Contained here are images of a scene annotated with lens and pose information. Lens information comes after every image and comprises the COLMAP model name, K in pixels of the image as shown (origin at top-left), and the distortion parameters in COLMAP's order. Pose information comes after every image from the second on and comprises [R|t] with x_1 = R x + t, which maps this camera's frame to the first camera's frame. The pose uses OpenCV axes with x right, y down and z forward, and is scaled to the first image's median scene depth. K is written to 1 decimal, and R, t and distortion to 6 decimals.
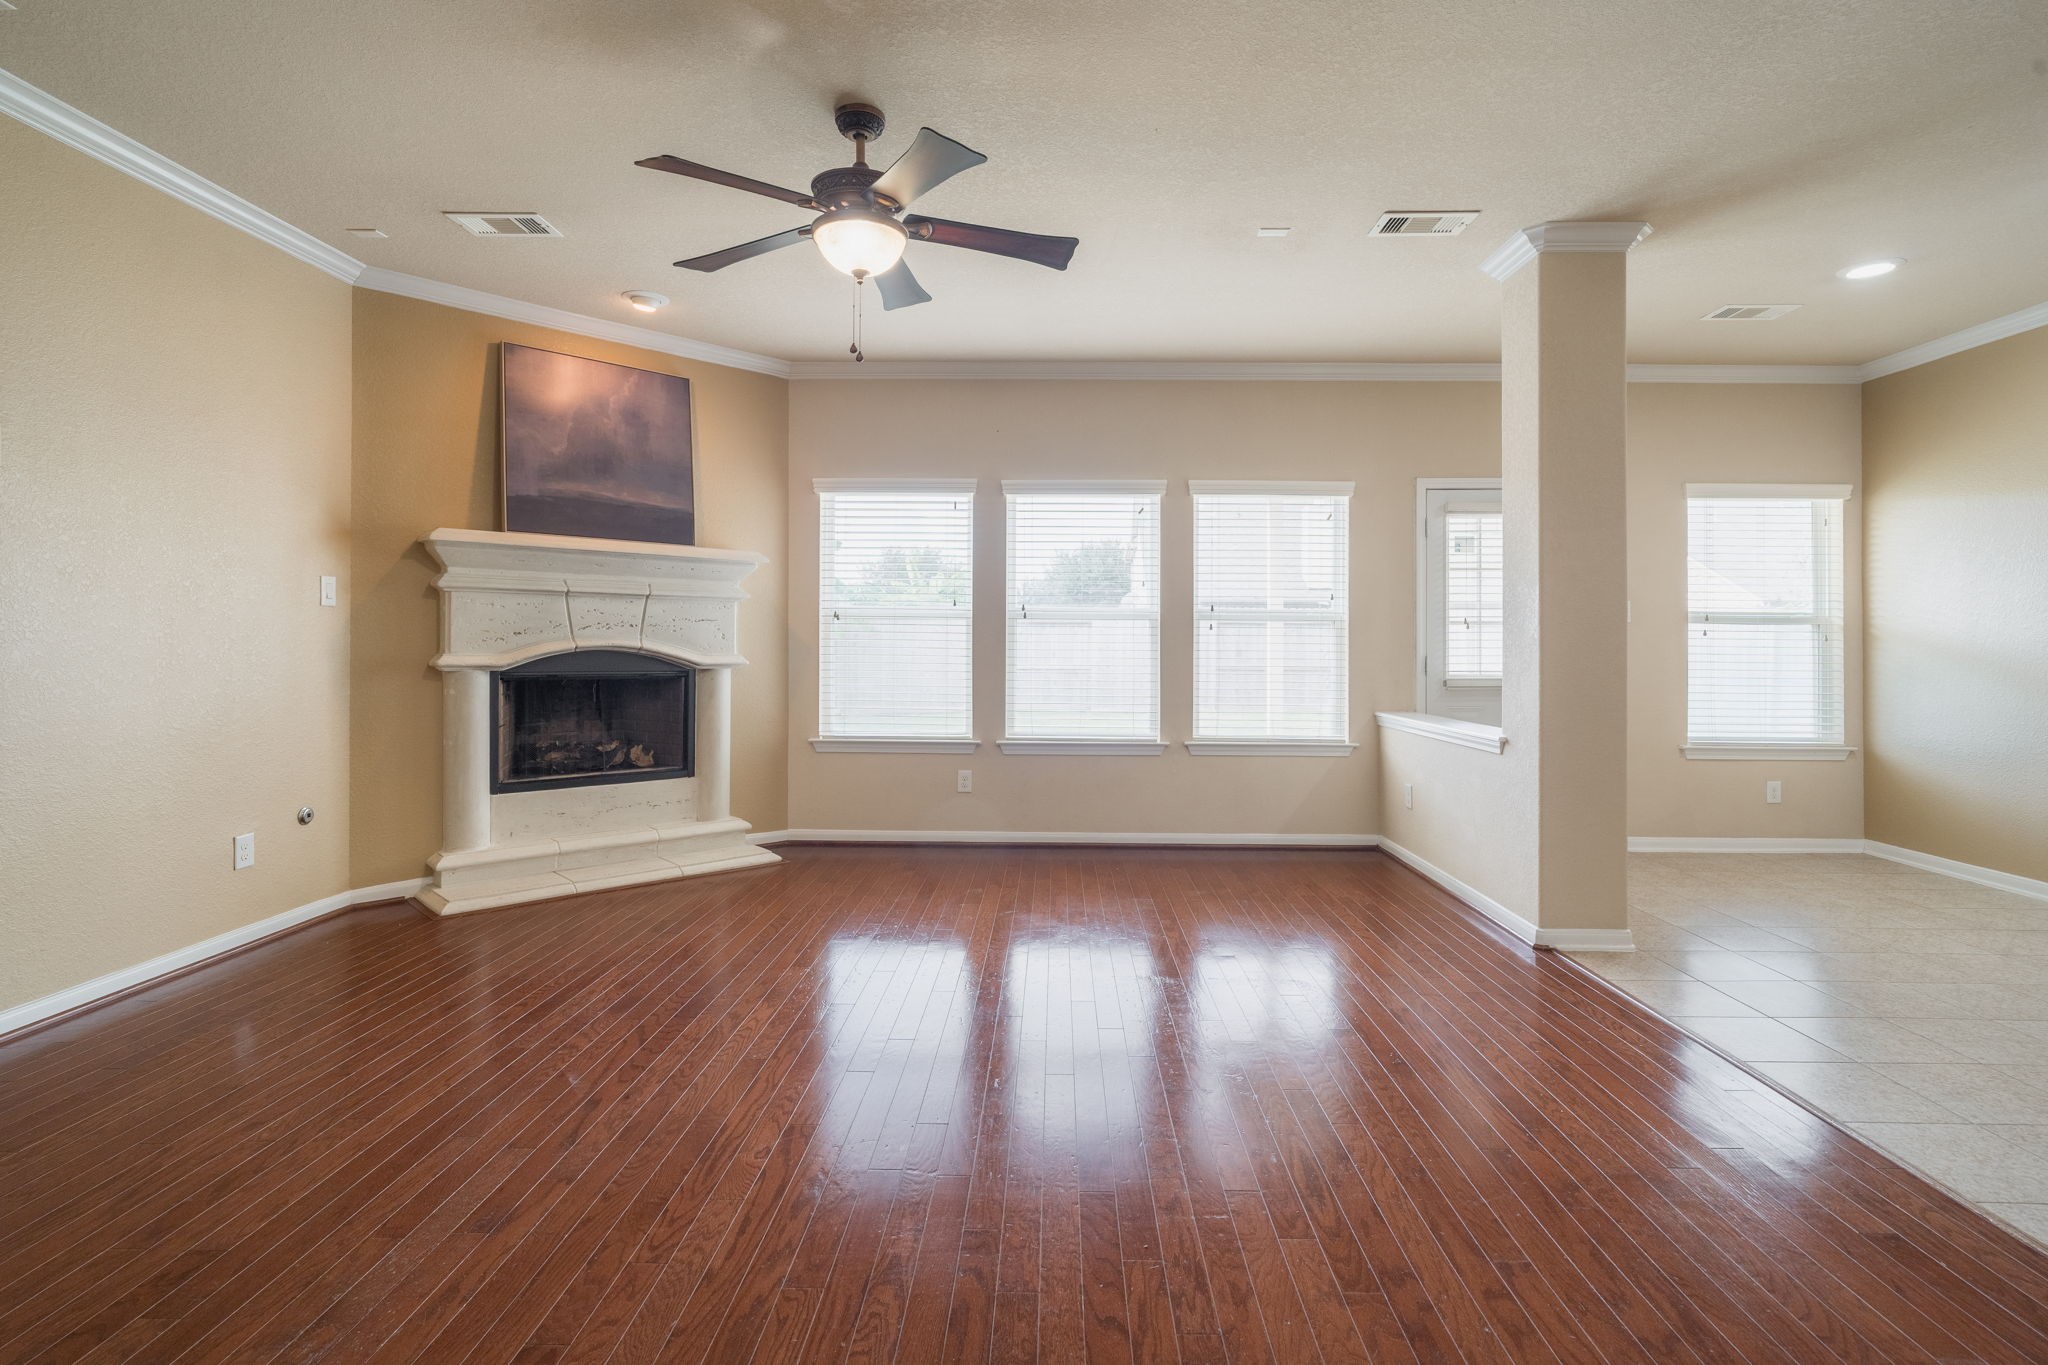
lens RADIAL K [[993.8, 0, 1030.2], [0, 993.8, 633.5], [0, 0, 1]] dist [0.000627, 0.000181]
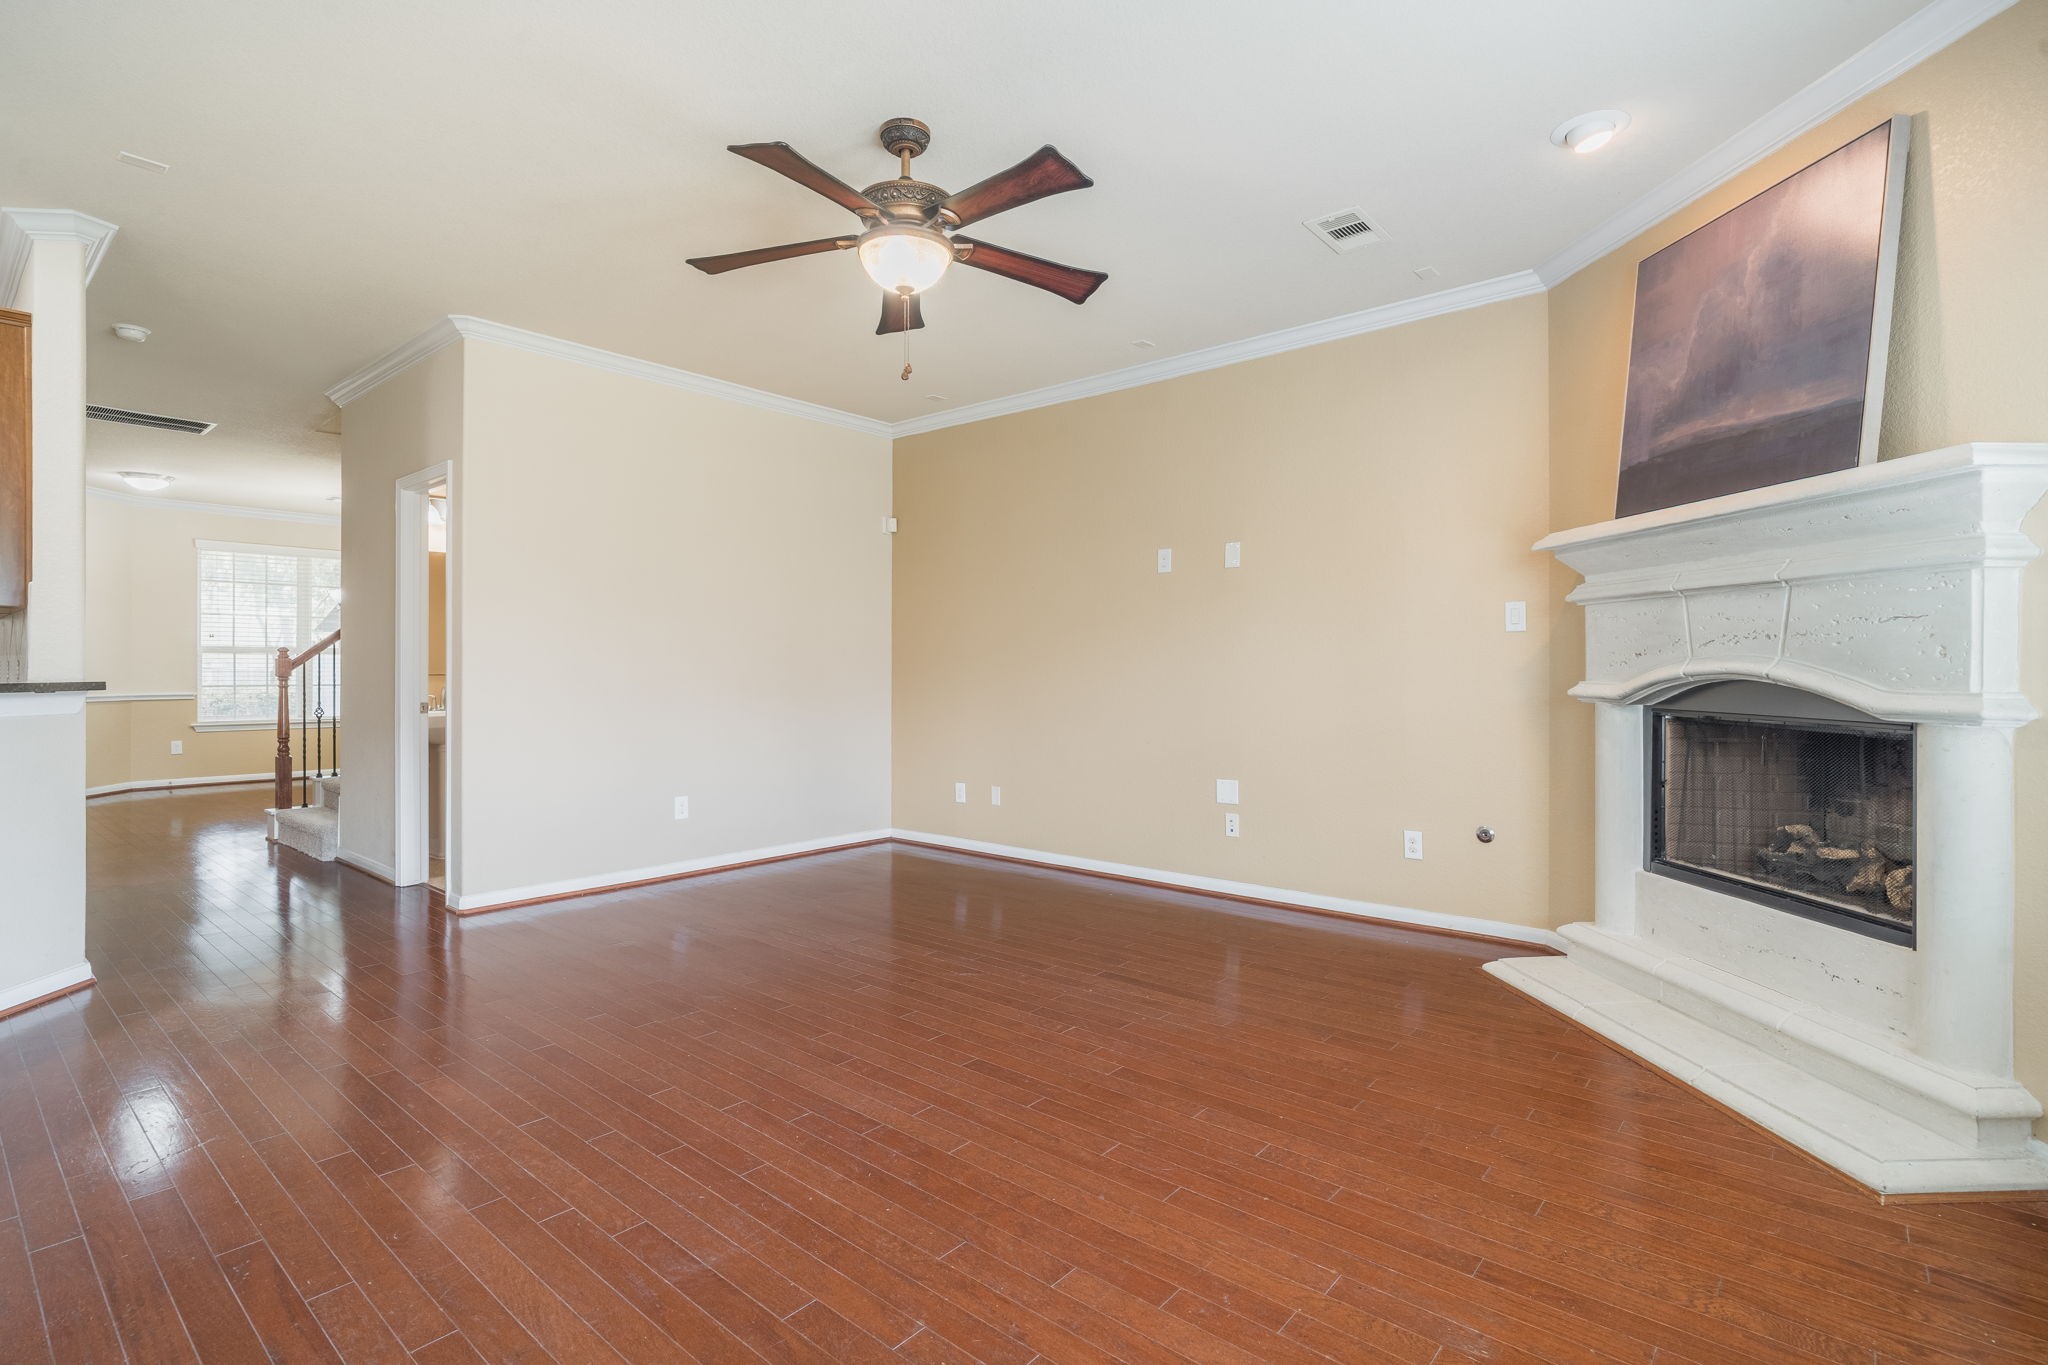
lens RADIAL K [[987.5, 0, 1021.3], [0, 987.5, 671.2], [0, 0, 1]] dist [-0.016353, -0.000068]
pose [[-0.635020, -0.004952, -0.772480, 0.325514], [-0.000030, 0.999980, -0.006386, 0.016040], [0.772496, -0.004032, -0.635007, 1.106204]]
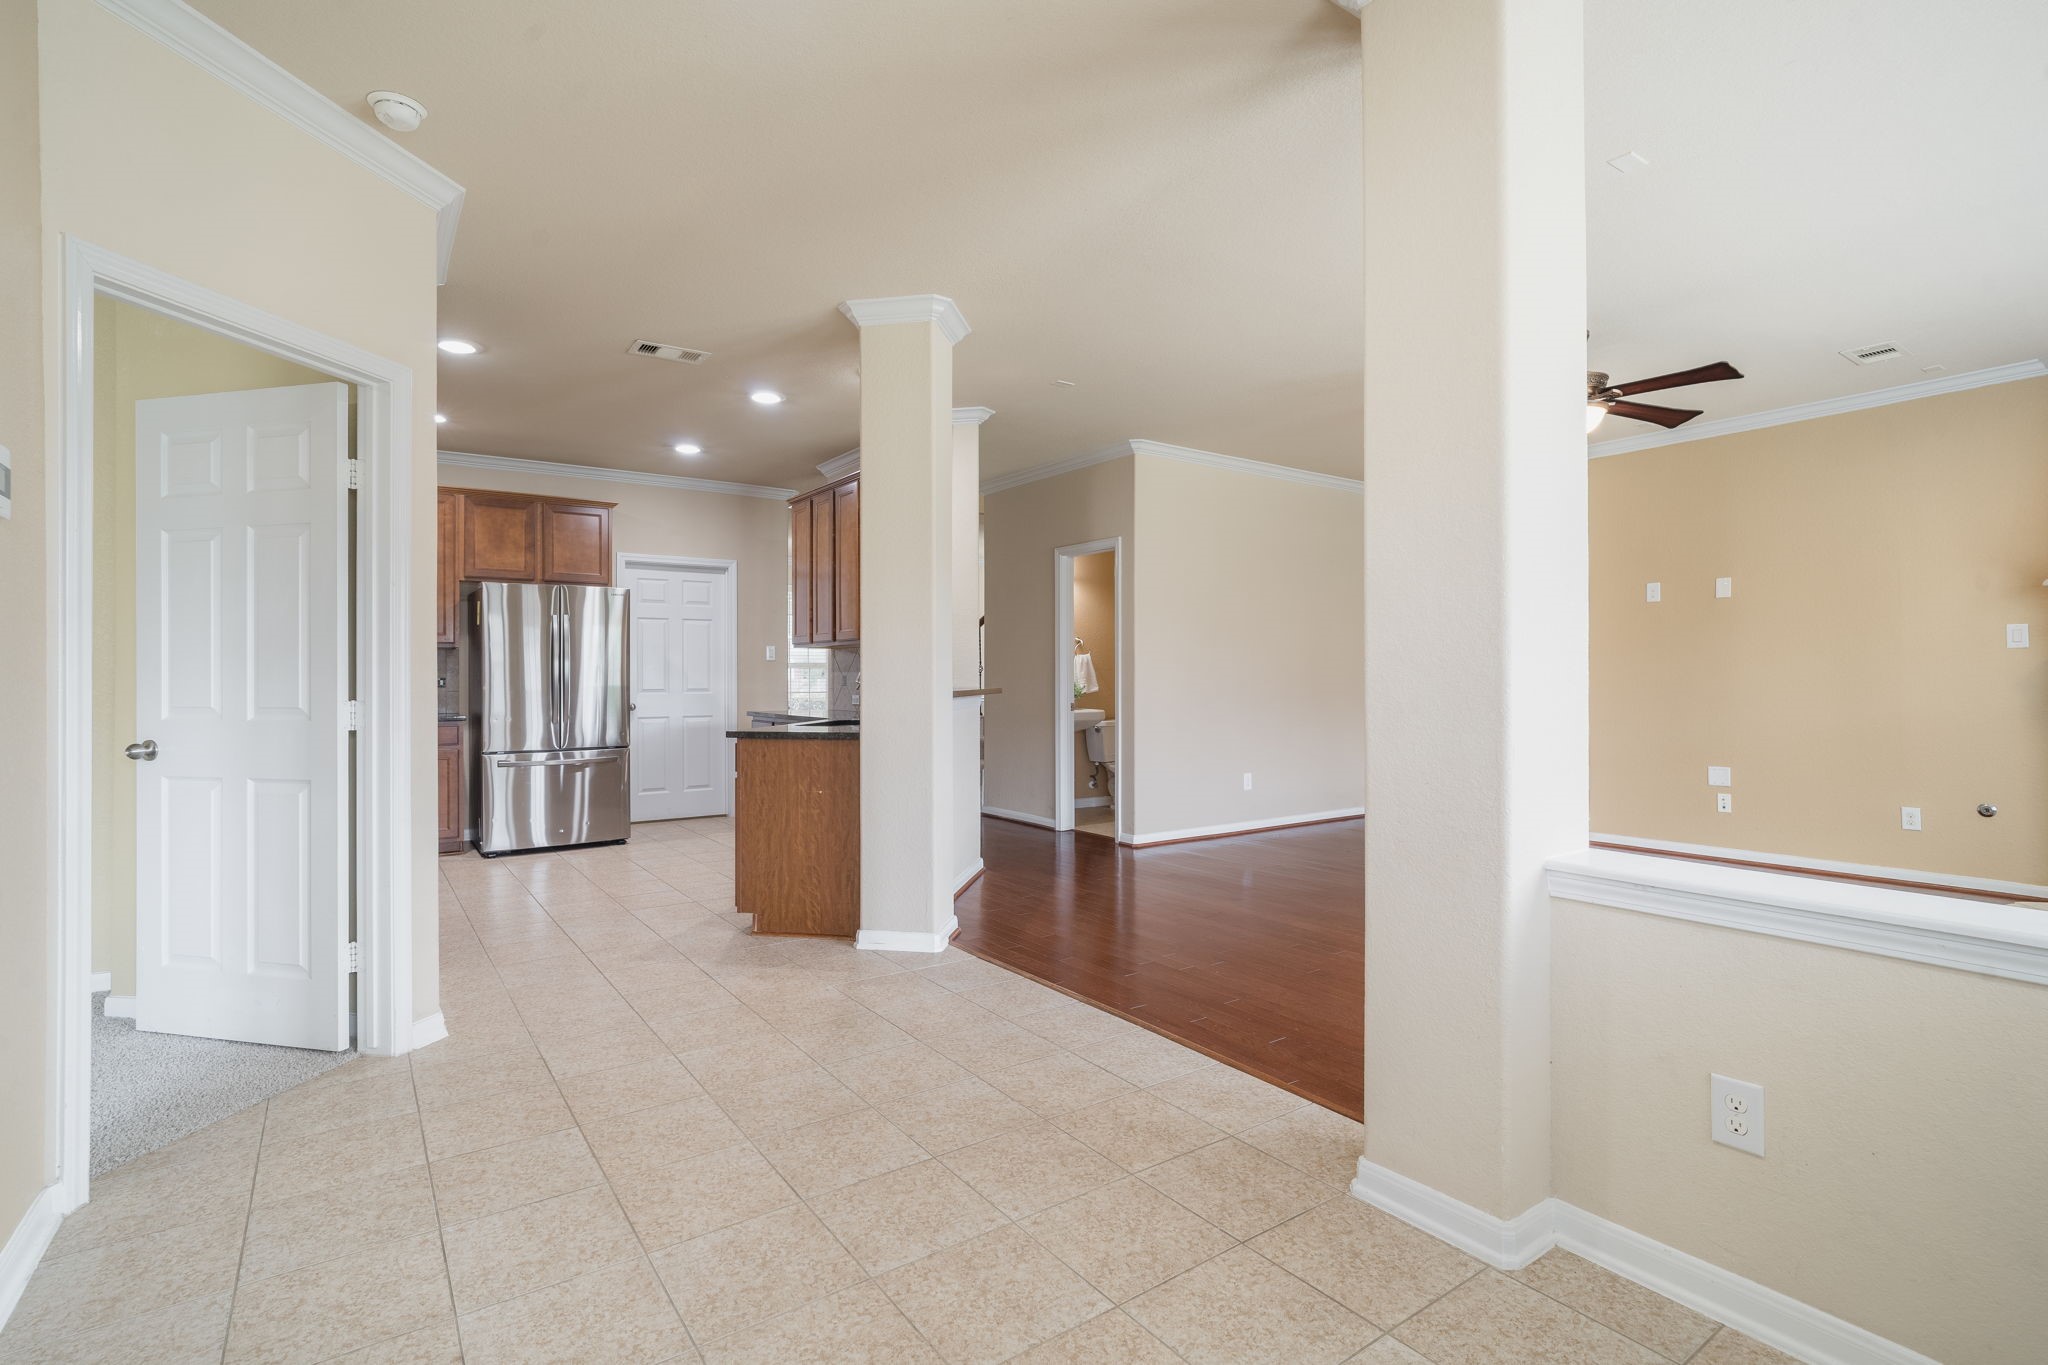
lens RADIAL K [[985.5, 0, 1024.0], [0, 985.5, 682.5], [0, 0, 1]] dist [0.001562, 0.000994]
pose [[-0.803926, -0.002701, -0.594723, 0.910368], [0.000604, 0.999985, -0.005357, 0.018765], [0.594729, -0.004666, -0.803913, 1.116100]]
